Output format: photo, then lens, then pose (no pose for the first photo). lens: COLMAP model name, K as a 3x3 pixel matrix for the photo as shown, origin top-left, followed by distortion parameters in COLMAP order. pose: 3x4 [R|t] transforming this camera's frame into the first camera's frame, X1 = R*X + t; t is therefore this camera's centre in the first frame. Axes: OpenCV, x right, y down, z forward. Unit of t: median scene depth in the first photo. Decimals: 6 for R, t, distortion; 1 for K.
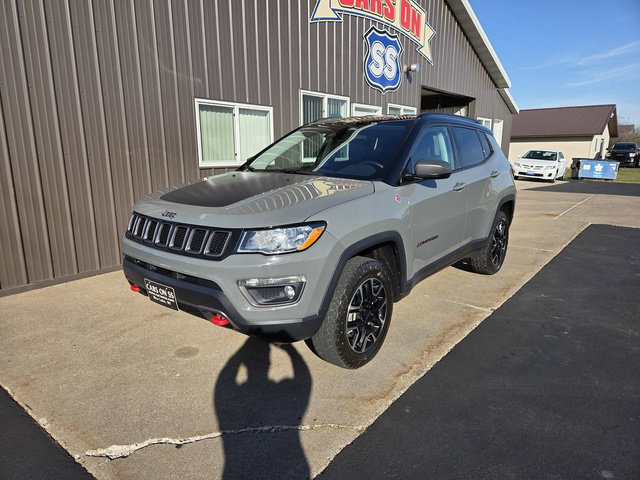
lens RADIAL K [[432.0, 0, 316.9], [0, 432.0, 238.0], [0, 0, 1]] dist [0.086370, -0.078083]
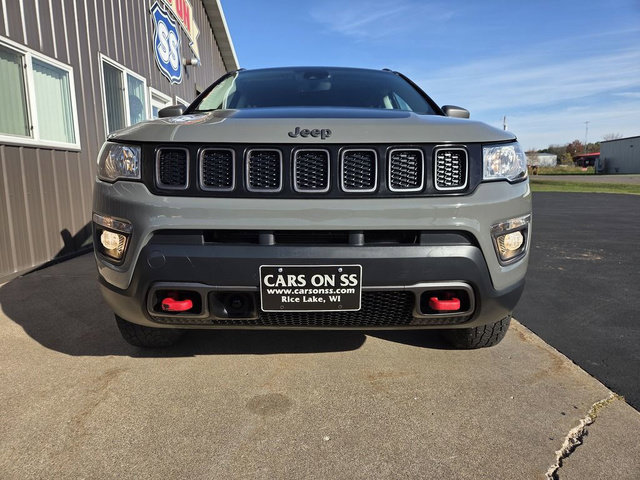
lens RADIAL K [[426.5, 0, 320.0], [0, 426.5, 240.0], [0, 0, 1]] dist [0.077425, -0.072426]
pose [[0.771411, -0.100054, 0.628422, -0.348520], [0.133954, 0.990965, -0.006657, 0.041407], [-0.622079, 0.089315, 0.777844, 0.315226]]
